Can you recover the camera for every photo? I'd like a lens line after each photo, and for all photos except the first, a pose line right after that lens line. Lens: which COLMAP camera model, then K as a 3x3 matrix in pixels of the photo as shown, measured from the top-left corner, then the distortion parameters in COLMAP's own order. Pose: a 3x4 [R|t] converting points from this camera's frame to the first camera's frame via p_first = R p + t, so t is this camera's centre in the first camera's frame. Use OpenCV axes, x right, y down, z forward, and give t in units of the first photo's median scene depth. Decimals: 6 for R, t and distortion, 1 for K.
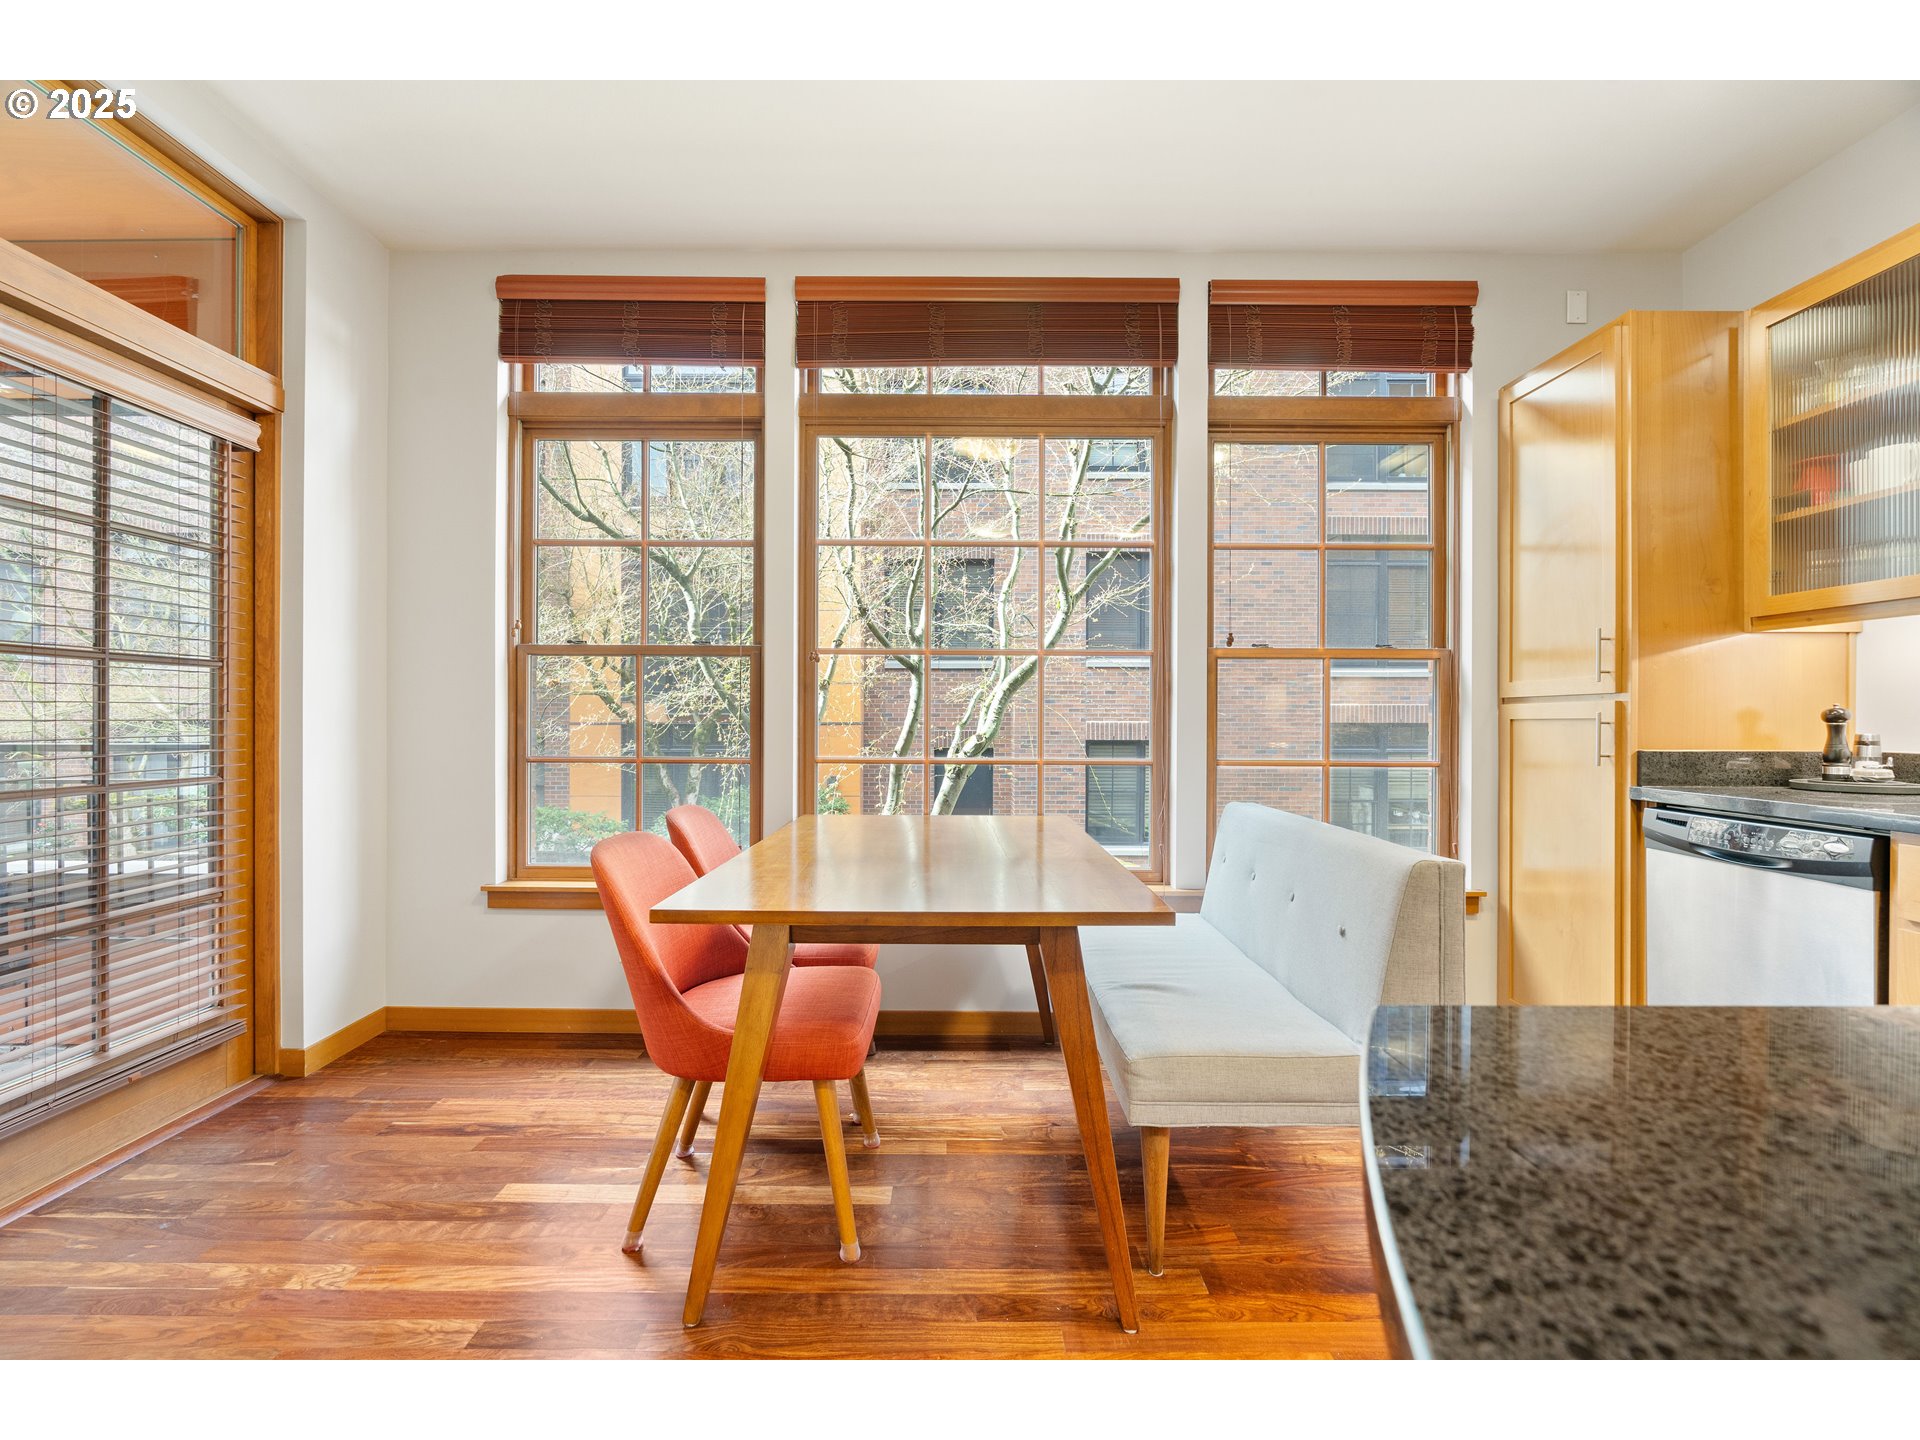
lens RADIAL K [[877.6, 0, 954.3], [0, 877.6, 720.0], [0, 0, 1]] dist [-0.002678, -0.000002]
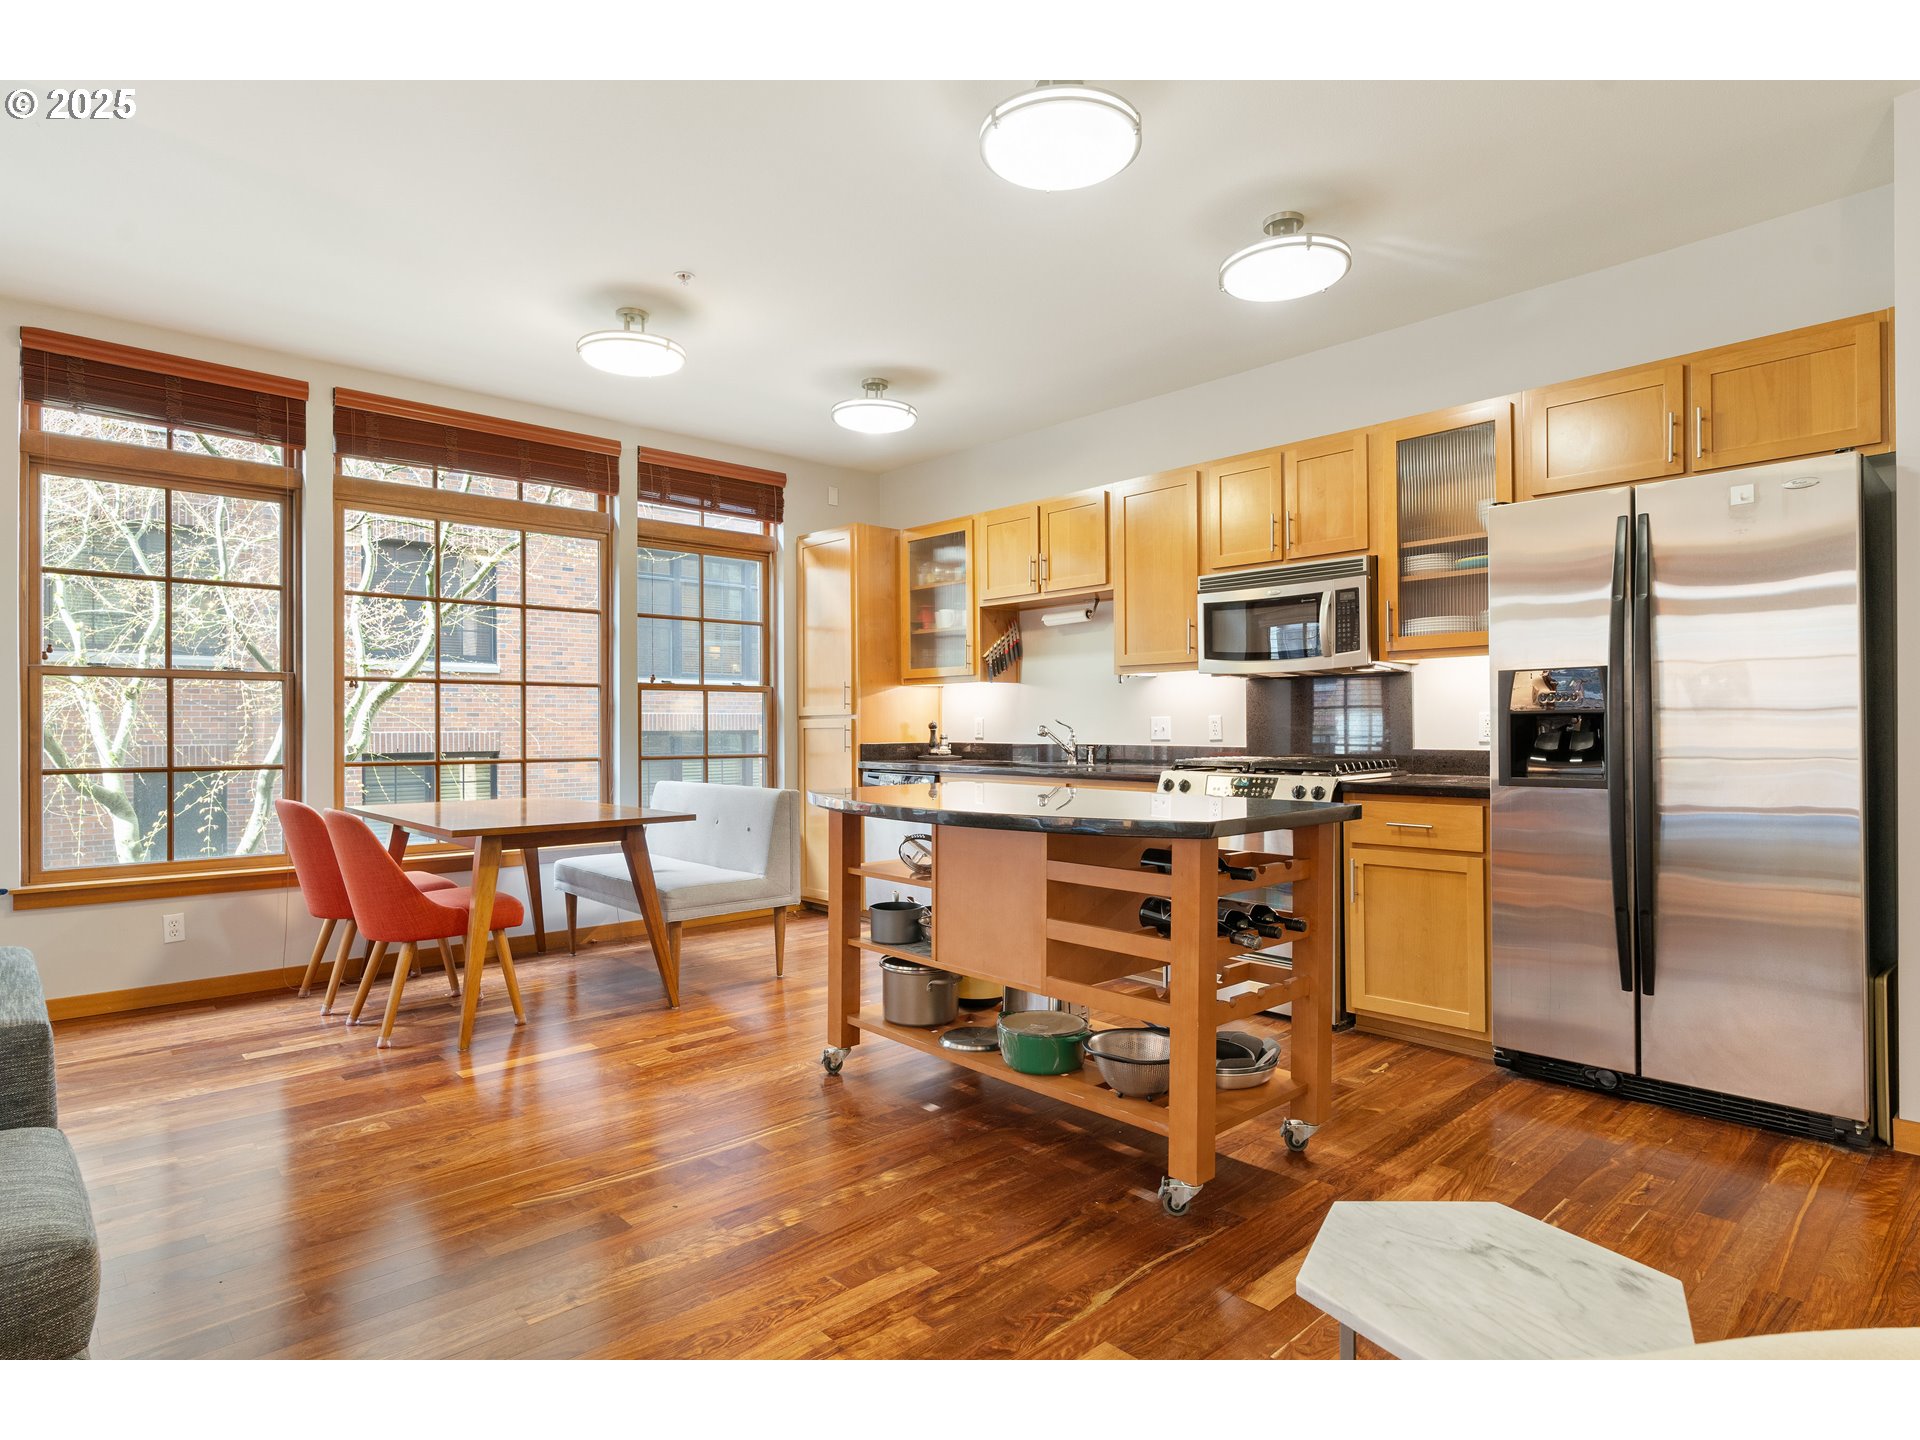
lens RADIAL K [[1033.2, 0, 956.9], [0, 1033.2, 723.9], [0, 0, 1]] dist [-0.004351, -0.000095]
pose [[0.735055, -0.004118, 0.677996, -0.537273], [0.006957, 0.999975, -0.001469, -0.004064], [-0.677972, 0.005797, 0.735065, -0.721537]]
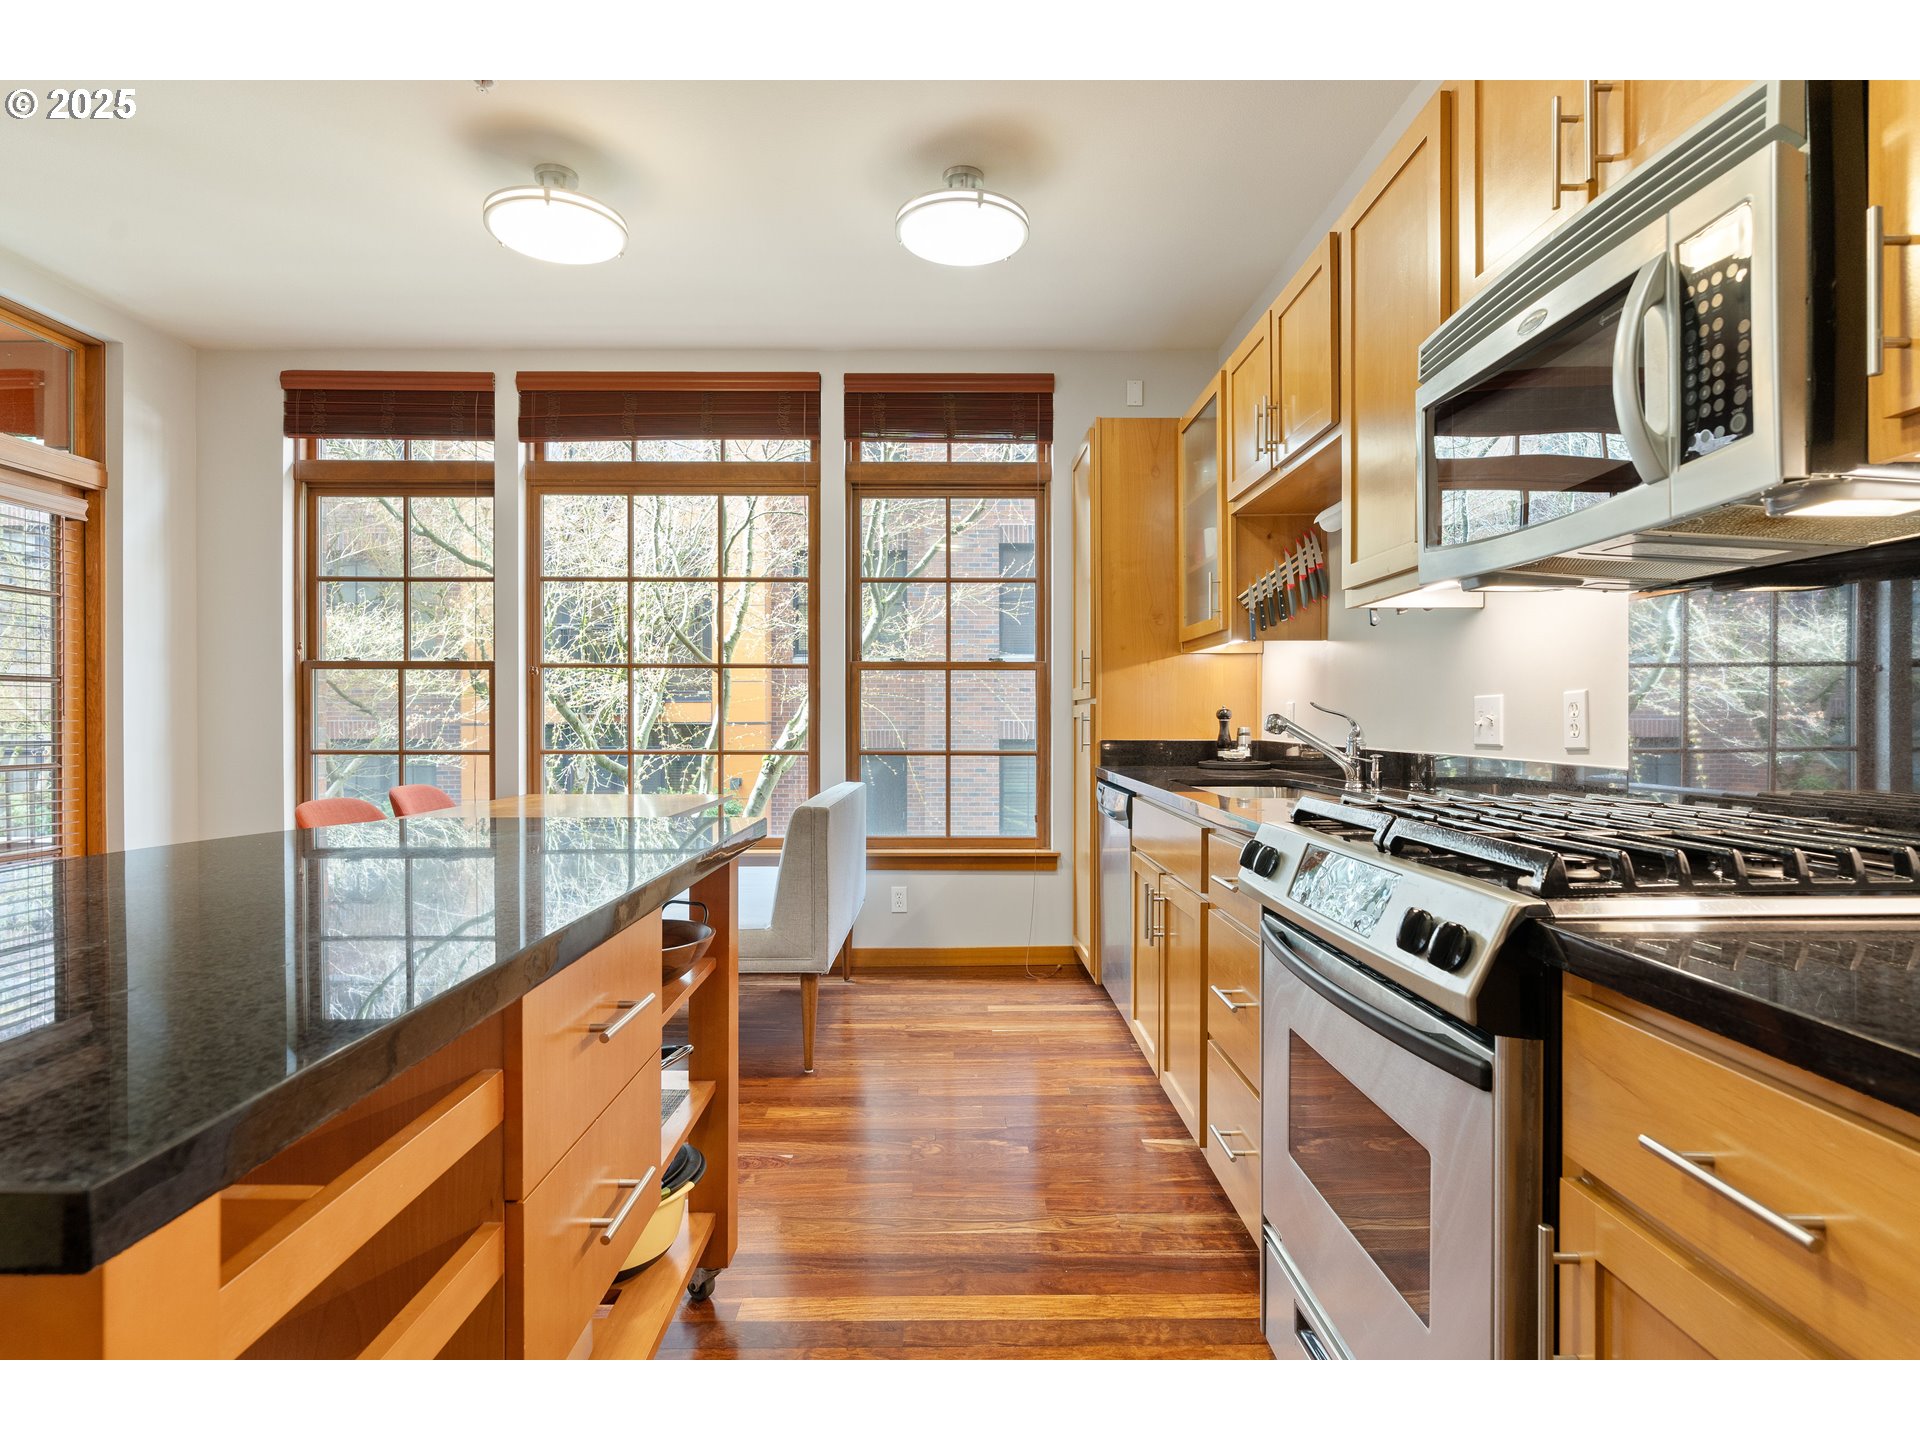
lens RADIAL K [[990.9, 0, 951.8], [0, 990.9, 723.6], [0, 0, 1]] dist [-0.003342, 0.000333]
pose [[0.999949, -0.003710, 0.009352, 0.434690], [0.003661, 0.999980, 0.005173, 0.000212], [-0.009371, -0.005138, 0.999943, -0.444995]]
